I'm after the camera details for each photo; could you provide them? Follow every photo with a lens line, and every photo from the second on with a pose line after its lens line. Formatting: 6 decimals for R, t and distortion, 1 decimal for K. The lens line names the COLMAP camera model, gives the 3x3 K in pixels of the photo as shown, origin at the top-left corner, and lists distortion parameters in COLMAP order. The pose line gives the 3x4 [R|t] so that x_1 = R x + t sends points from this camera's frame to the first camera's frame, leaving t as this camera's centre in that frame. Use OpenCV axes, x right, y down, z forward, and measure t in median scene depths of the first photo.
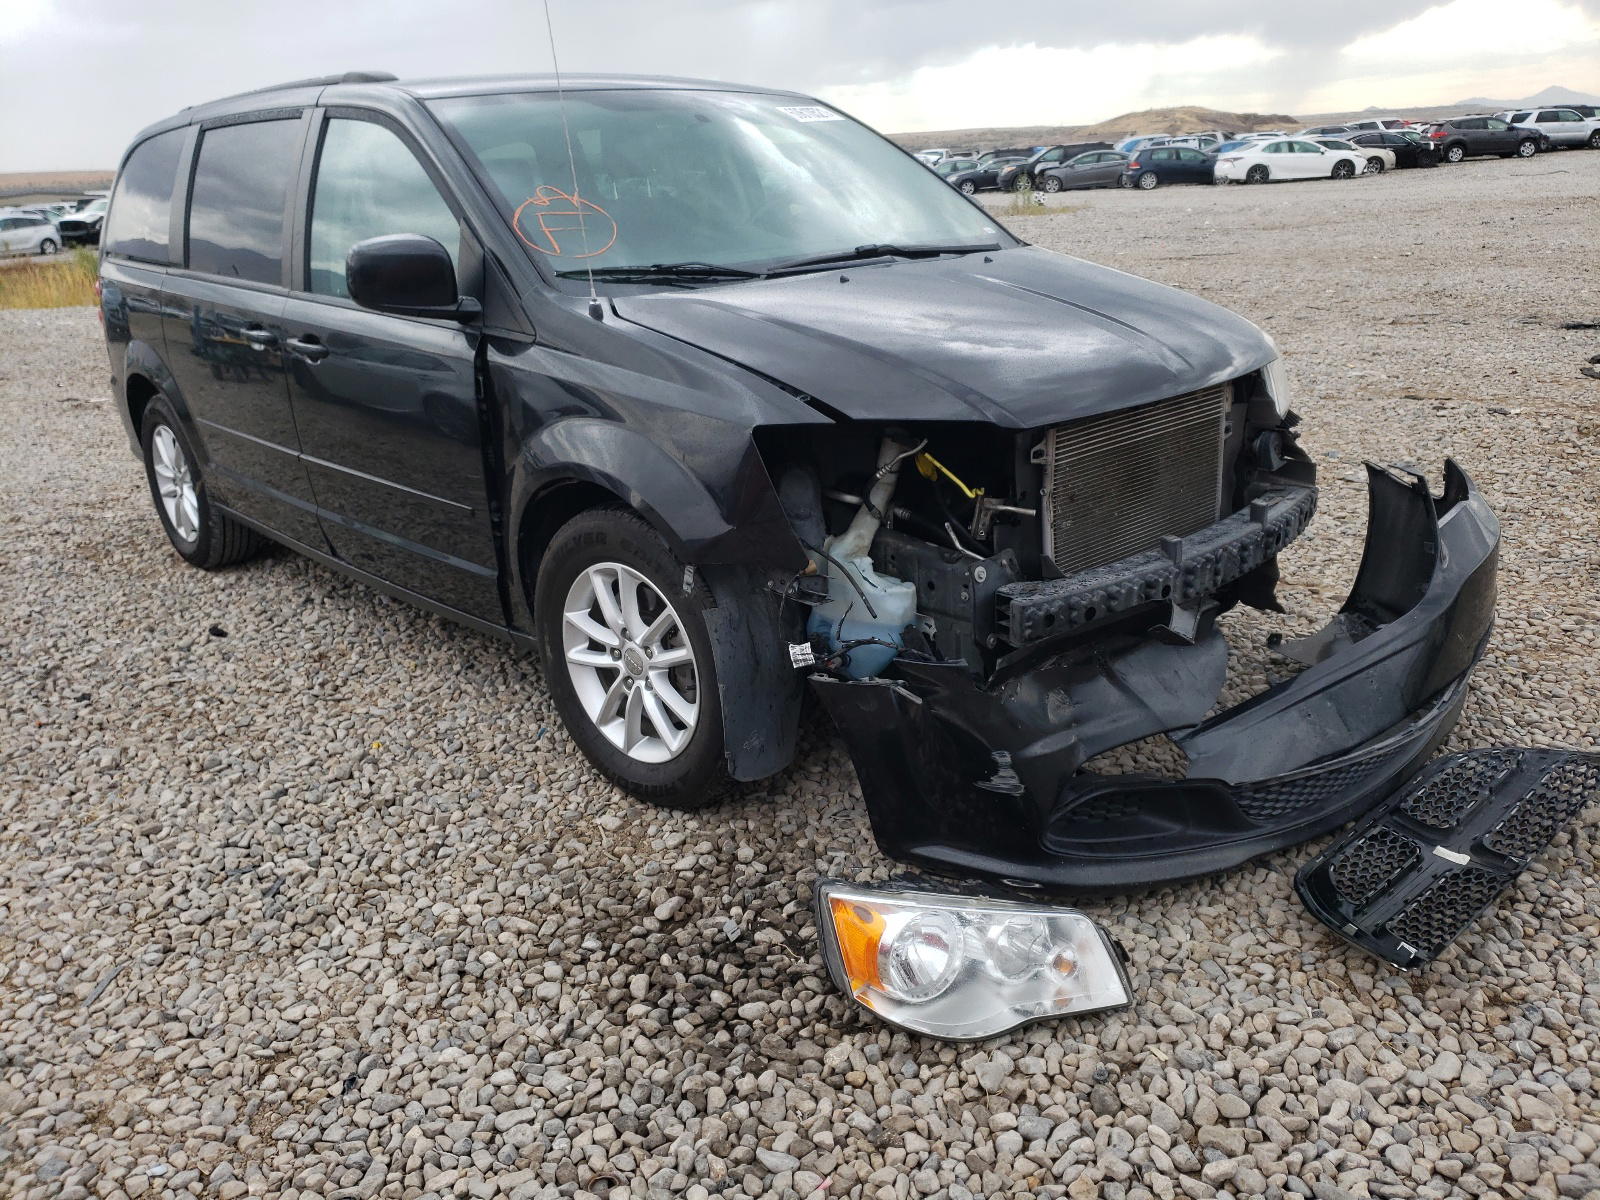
lens RADIAL K [[1292.0, 0, 789.3], [0, 1292.0, 588.6], [0, 0, 1]] dist [0.043694, -0.004324]
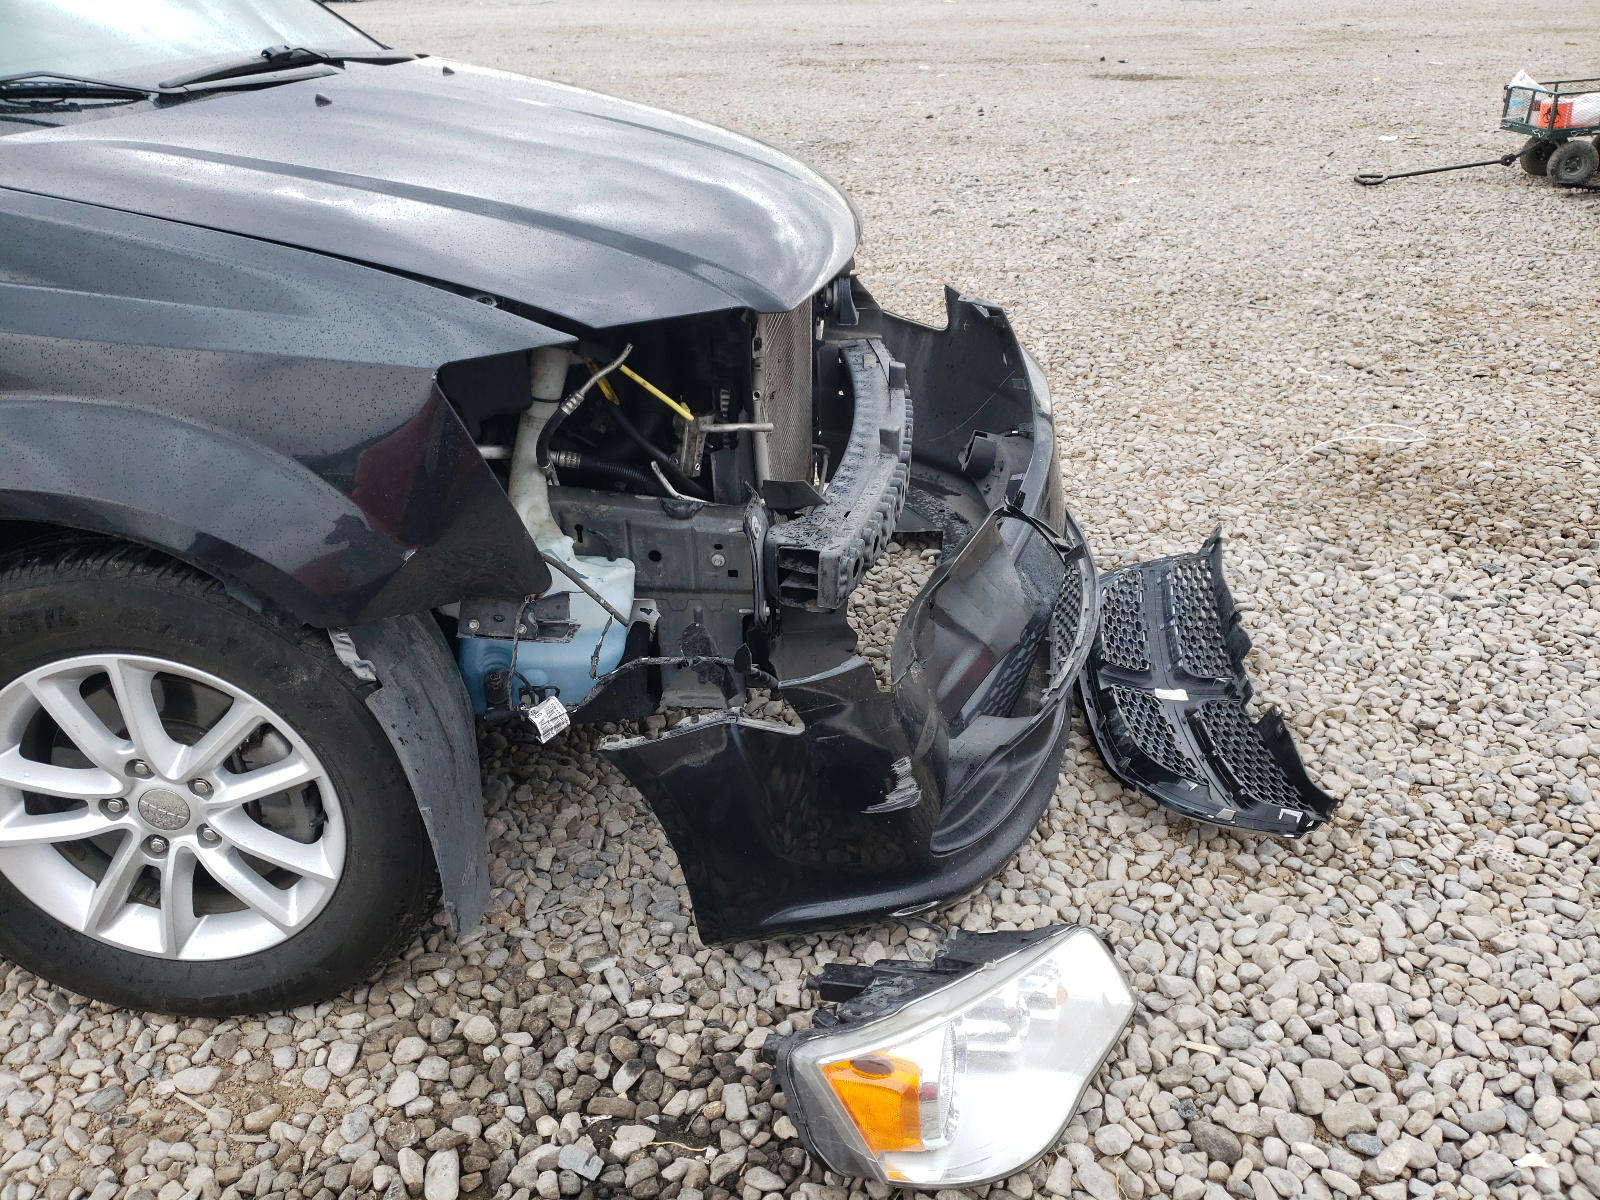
lens RADIAL K [[1292.0, 0, 799.7], [0, 1292.0, 614.2], [0, 0, 1]] dist [0.043694, -0.004324]
pose [[0.743248, -0.273080, 0.610745, -0.260503], [0.191014, 0.961520, 0.197465, -0.093032], [-0.641168, -0.030105, 0.766810, 0.414220]]
